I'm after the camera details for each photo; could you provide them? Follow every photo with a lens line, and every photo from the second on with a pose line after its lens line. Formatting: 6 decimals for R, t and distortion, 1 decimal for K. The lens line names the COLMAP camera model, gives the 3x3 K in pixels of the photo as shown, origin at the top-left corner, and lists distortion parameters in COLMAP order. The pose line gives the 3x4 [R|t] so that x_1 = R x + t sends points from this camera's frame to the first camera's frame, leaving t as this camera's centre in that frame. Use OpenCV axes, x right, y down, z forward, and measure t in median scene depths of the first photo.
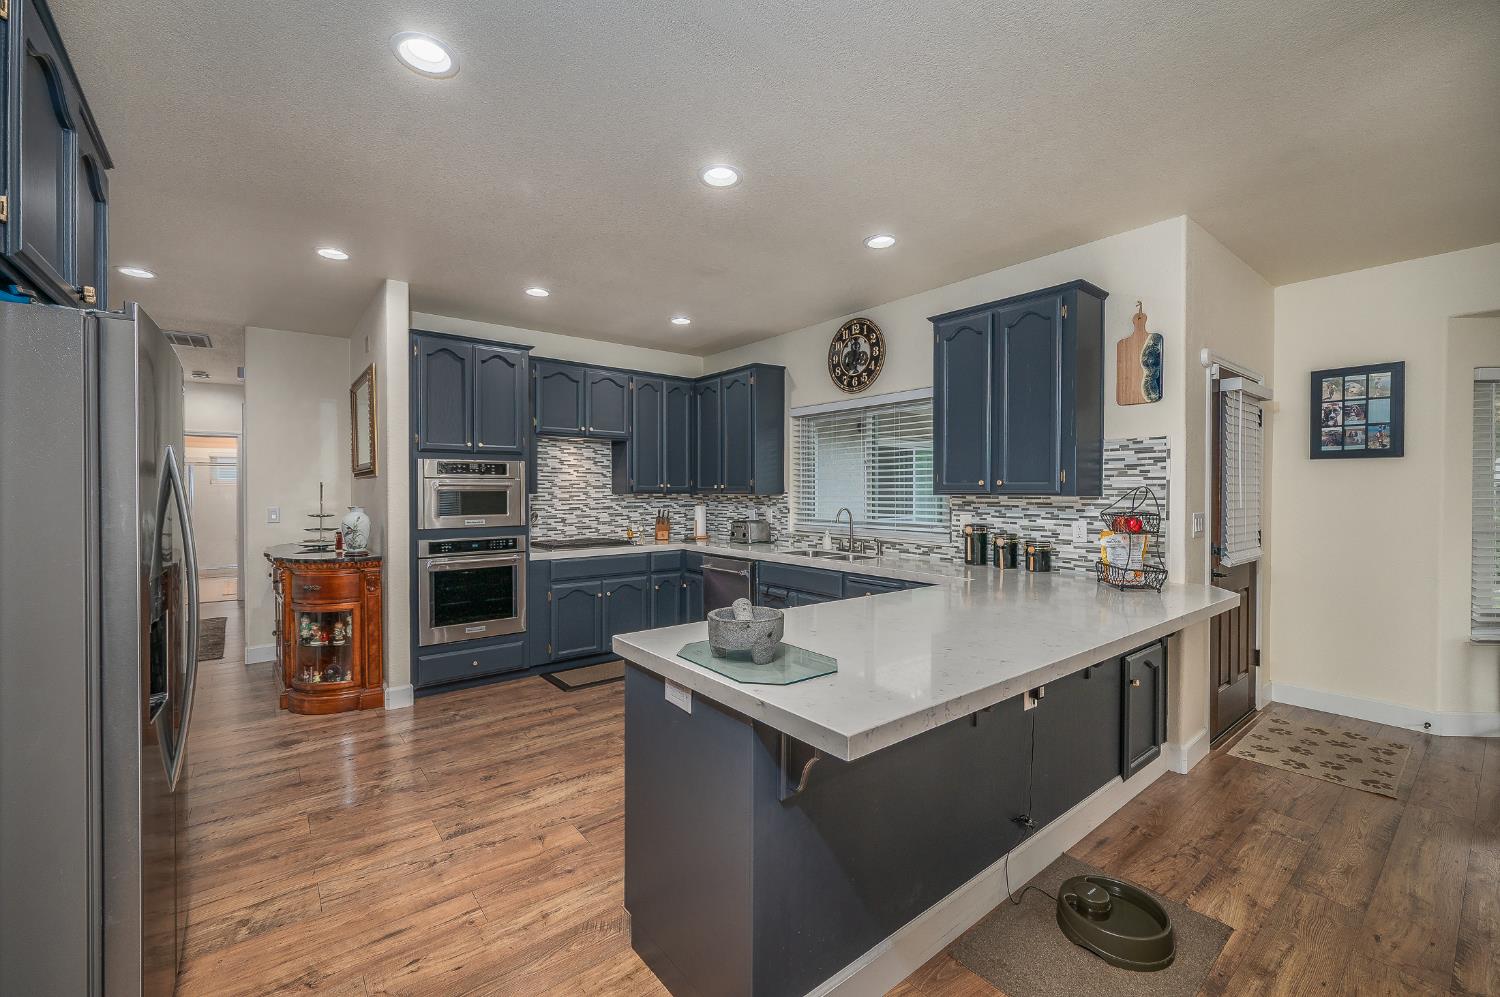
lens RADIAL K [[608.1, 0, 750.8], [0, 608.1, 496.1], [0, 0, 1]] dist [0.001274, -0.000061]
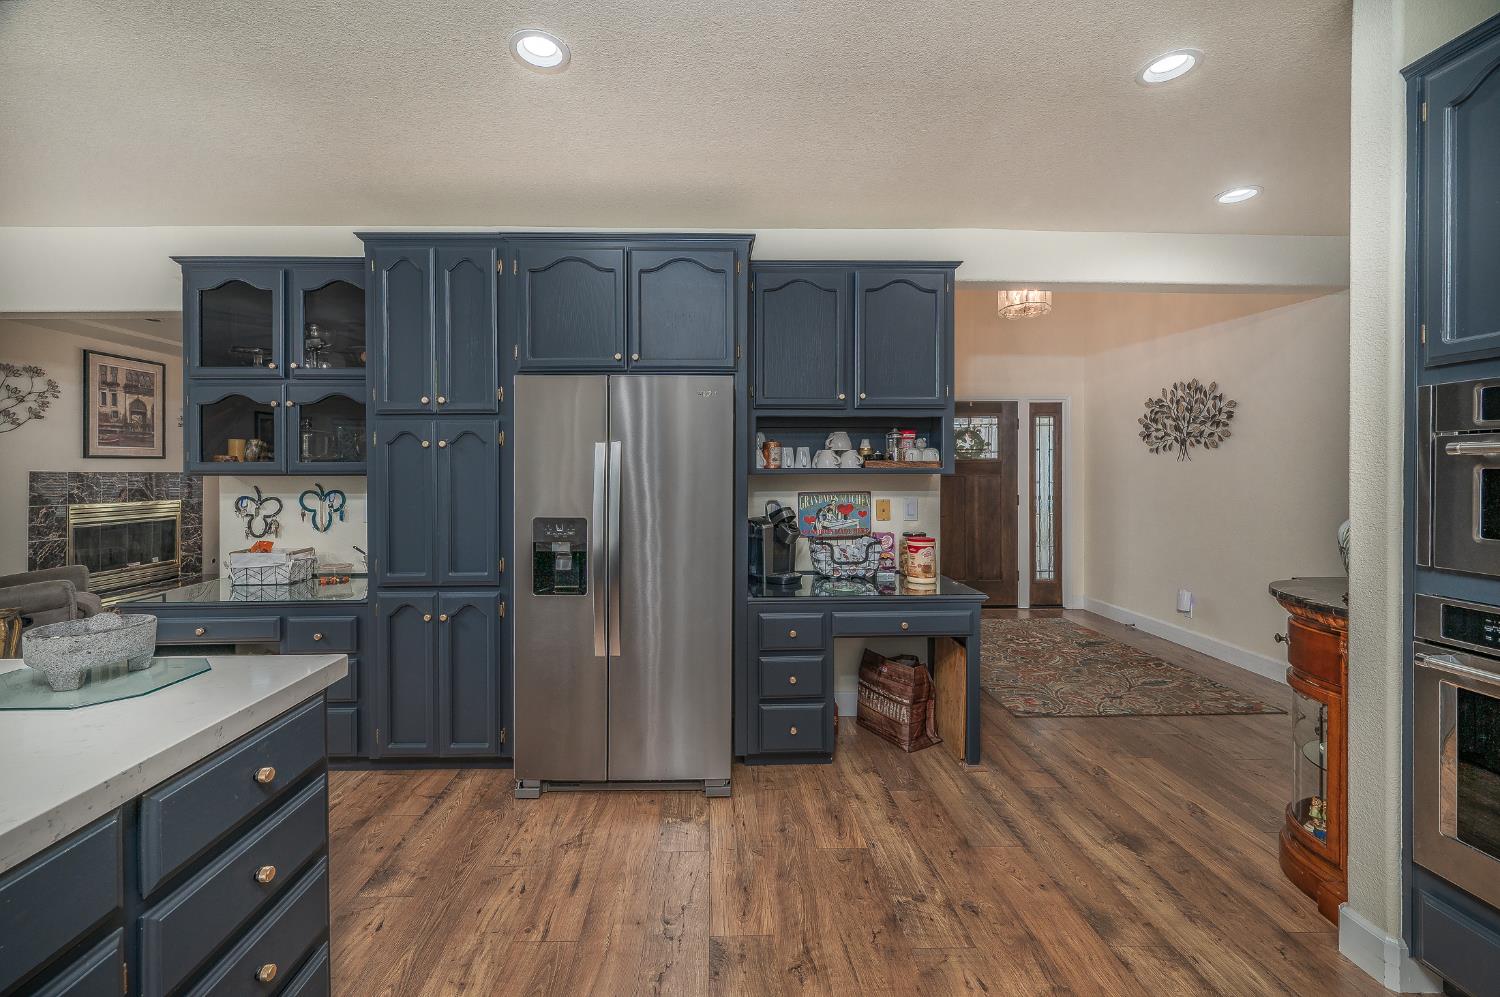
lens RADIAL K [[601.5, 0, 720.5], [0, 601.5, 467.9], [0, 0, 1]] dist [-0.004866, -0.000068]
pose [[-0.612911, 0.001908, -0.790149, 0.048434], [-0.005238, 0.999965, 0.006478, -0.013529], [0.790134, 0.008109, -0.612880, 0.947463]]
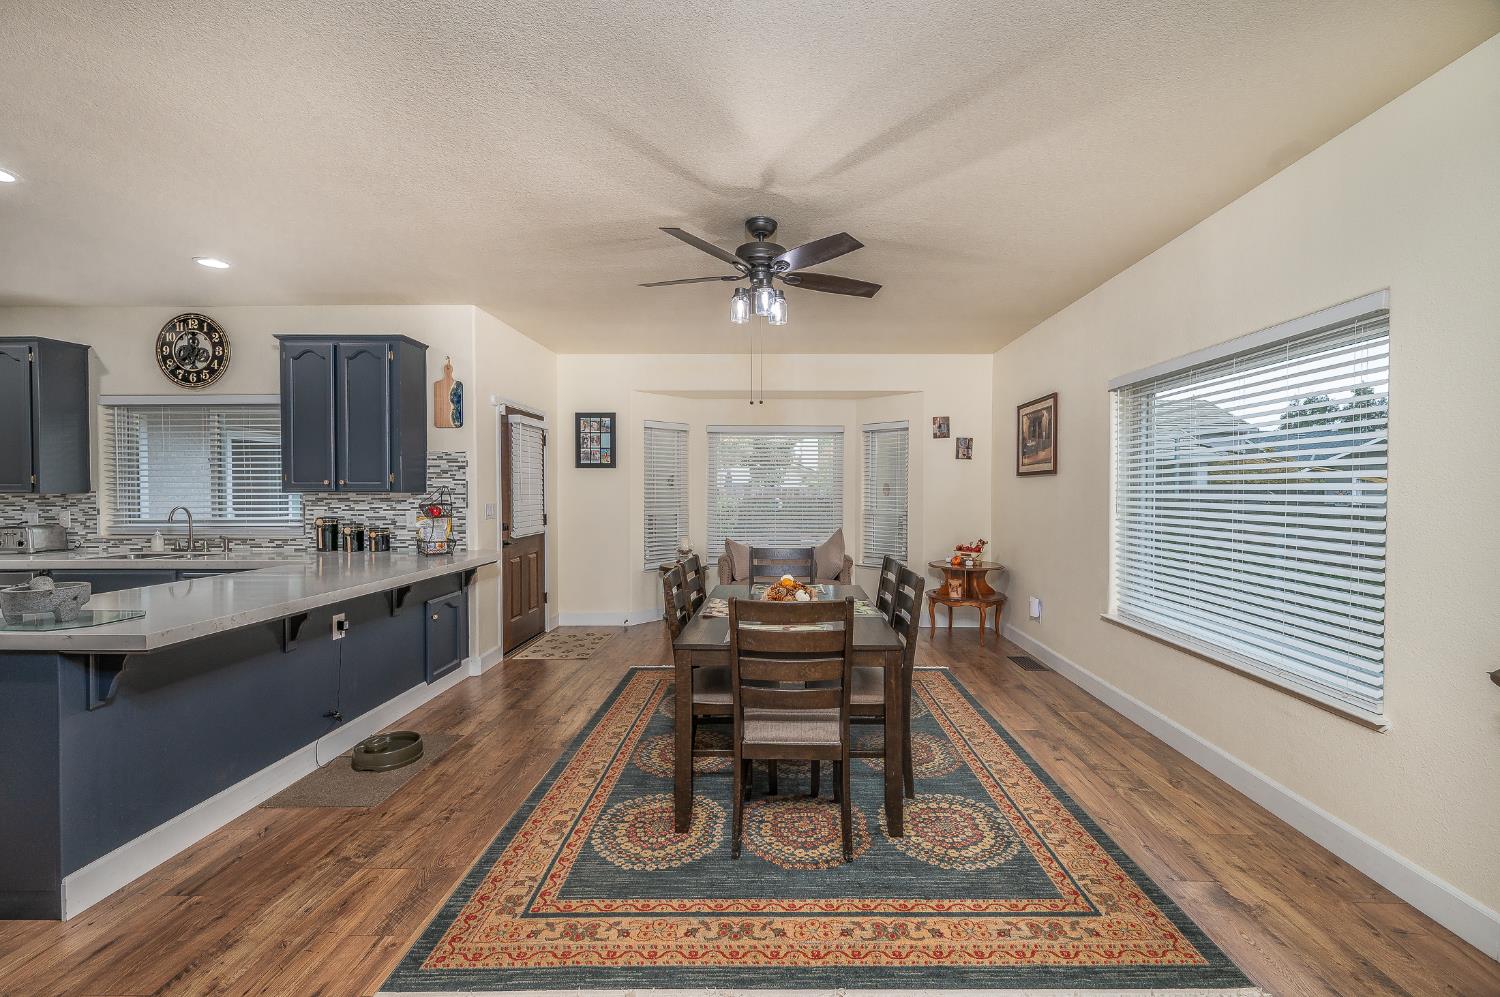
lens RADIAL K [[631.4, 0, 766.6], [0, 631.4, 498.1], [0, 0, 1]] dist [-0.003403, -0.000355]
pose [[0.639542, -0.014092, 0.768627, -0.024396], [0.008195, 0.999900, 0.011514, 0.002301], [-0.768712, -0.001064, 0.639594, -0.443262]]
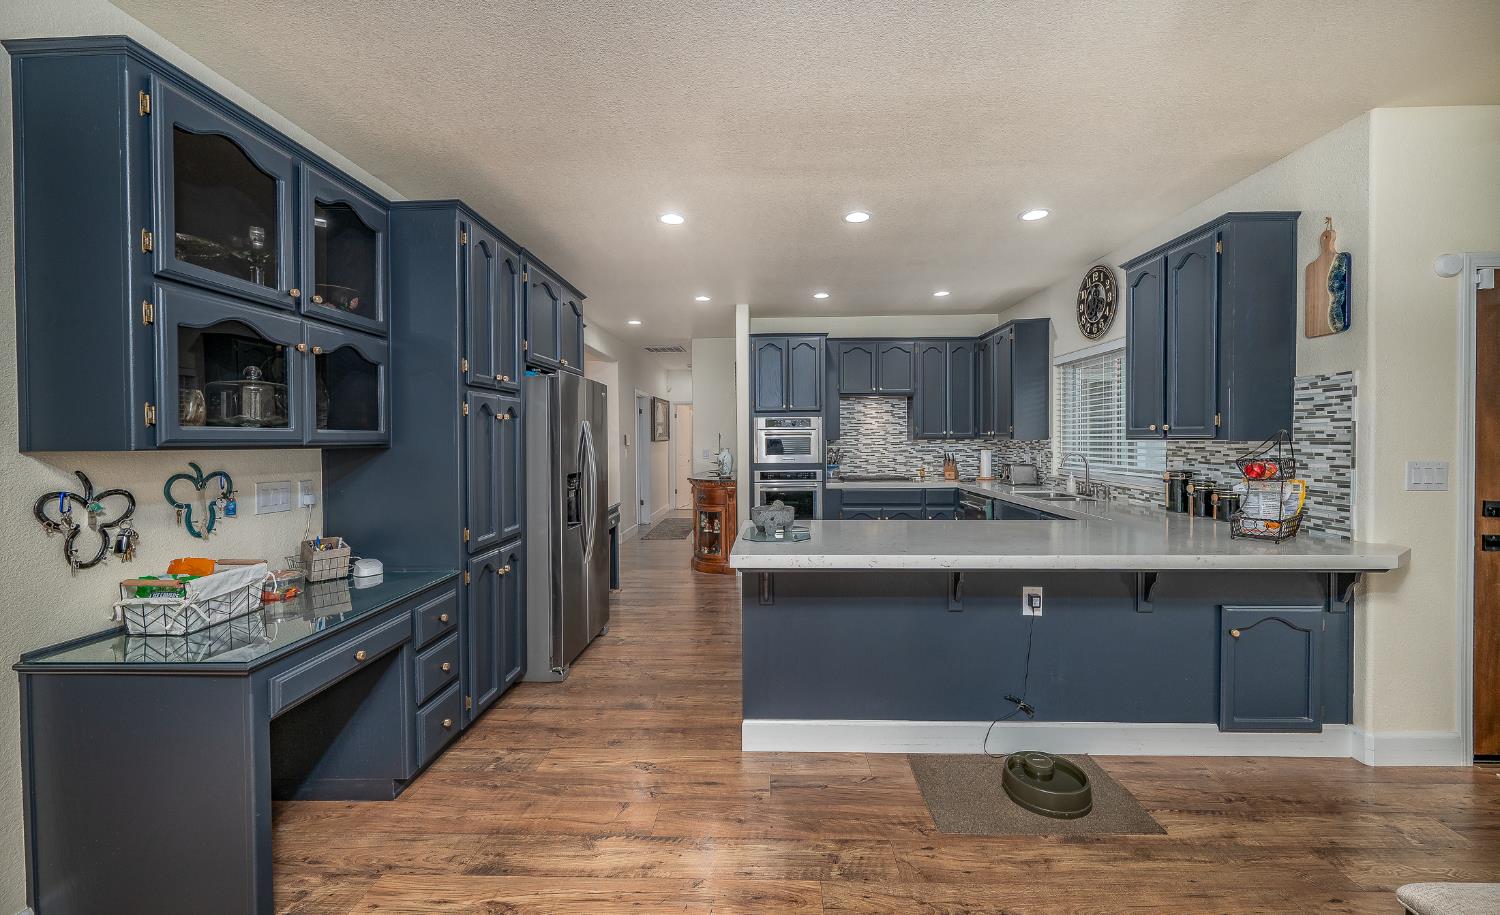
lens RADIAL K [[592.4, 0, 759.1], [0, 592.4, 448.3], [0, 0, 1]] dist [0.000662, 0.000195]
pose [[0.762319, 0.005584, -0.647178, 0.475503], [0.001529, 0.999944, 0.010429, 0.000844], [0.647200, -0.008940, 0.762268, -0.149195]]
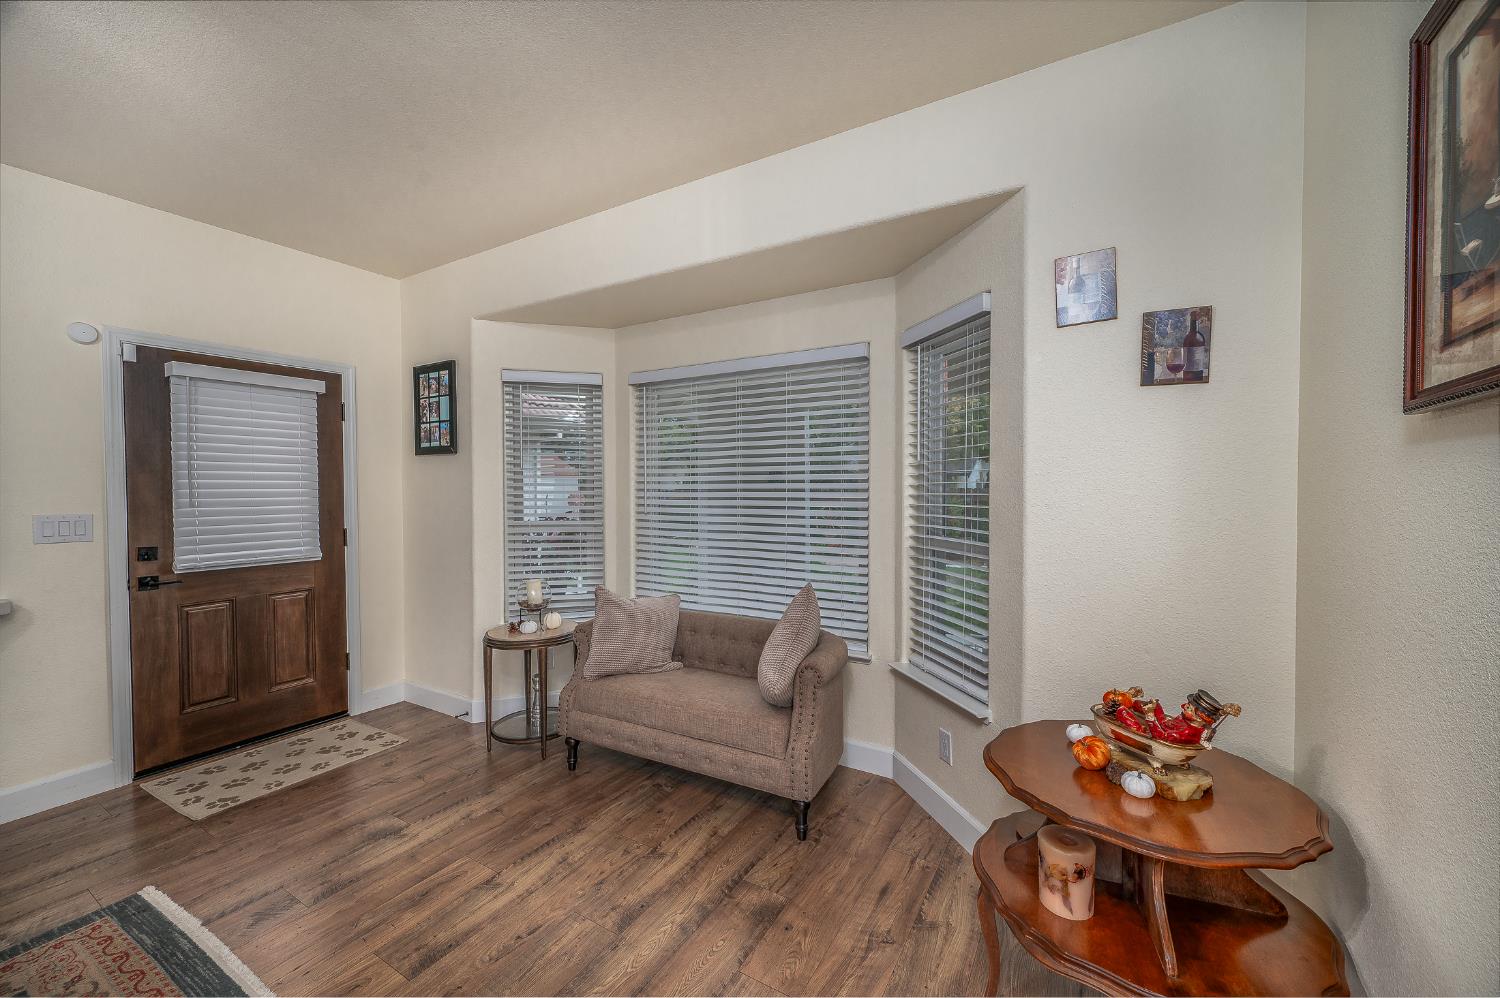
lens RADIAL K [[586.9, 0, 743.9], [0, 586.9, 496.4], [0, 0, 1]] dist [0.000887, 0.000139]
pose [[0.939445, -0.010905, 0.342525, 1.131789], [0.009050, 0.999934, 0.007014, 0.004354], [-0.342579, -0.003489, 0.939482, -0.088293]]
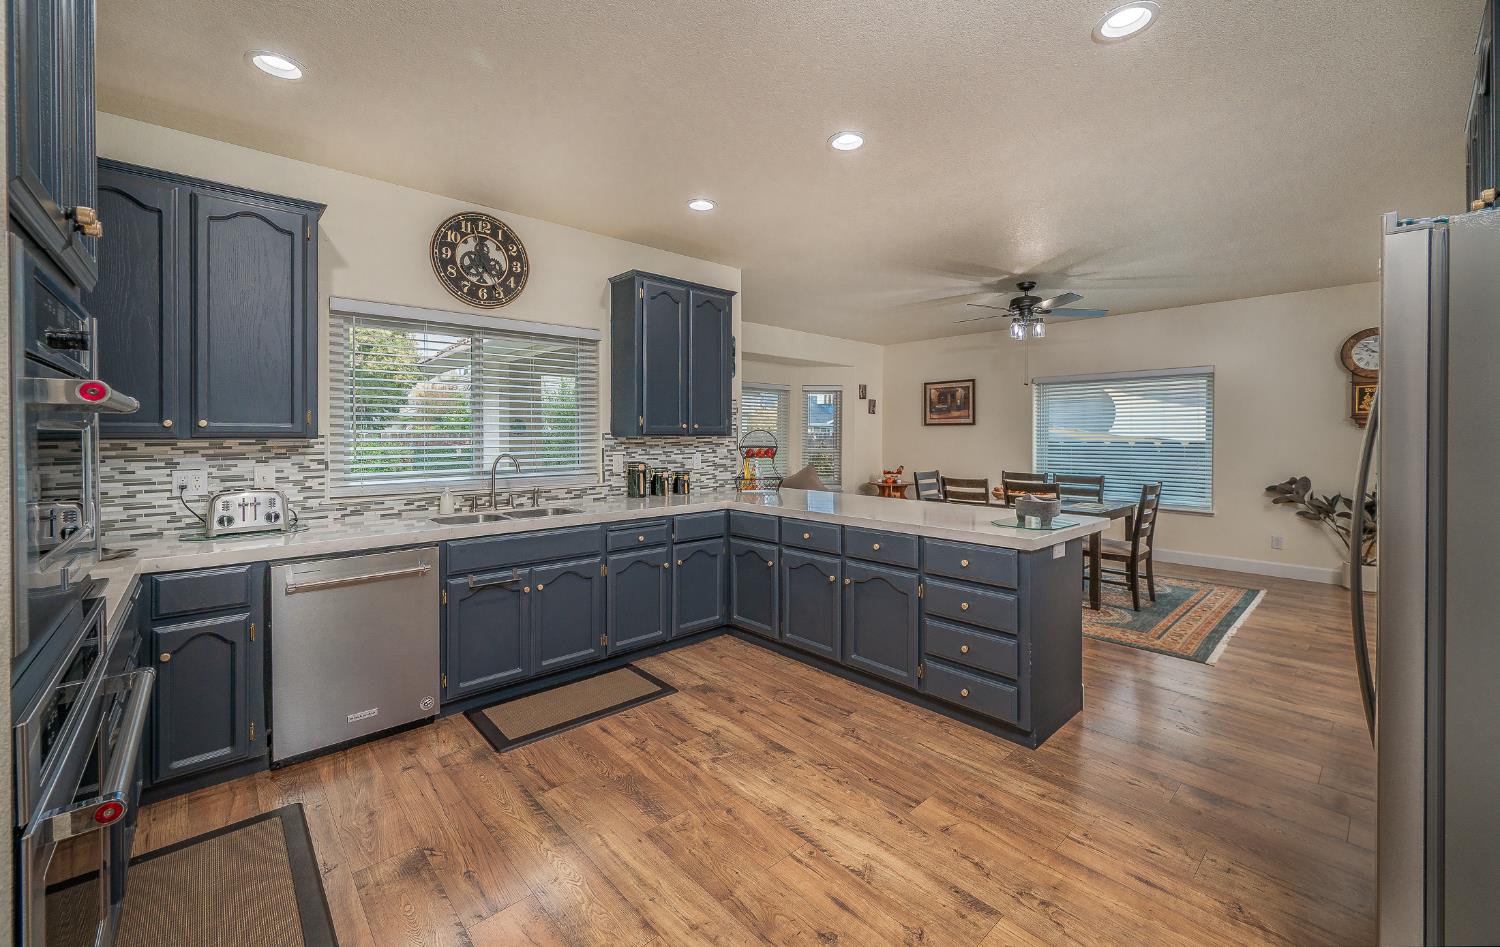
lens RADIAL K [[603.7, 0, 751.3], [0, 603.7, 438.1], [0, 0, 1]] dist [0.001121, 0.000075]
pose [[-0.064251, -0.009945, 0.997884, -0.778761], [0.007570, 0.999917, 0.010452, -0.008871], [-0.997905, 0.008226, -0.064171, 0.869964]]
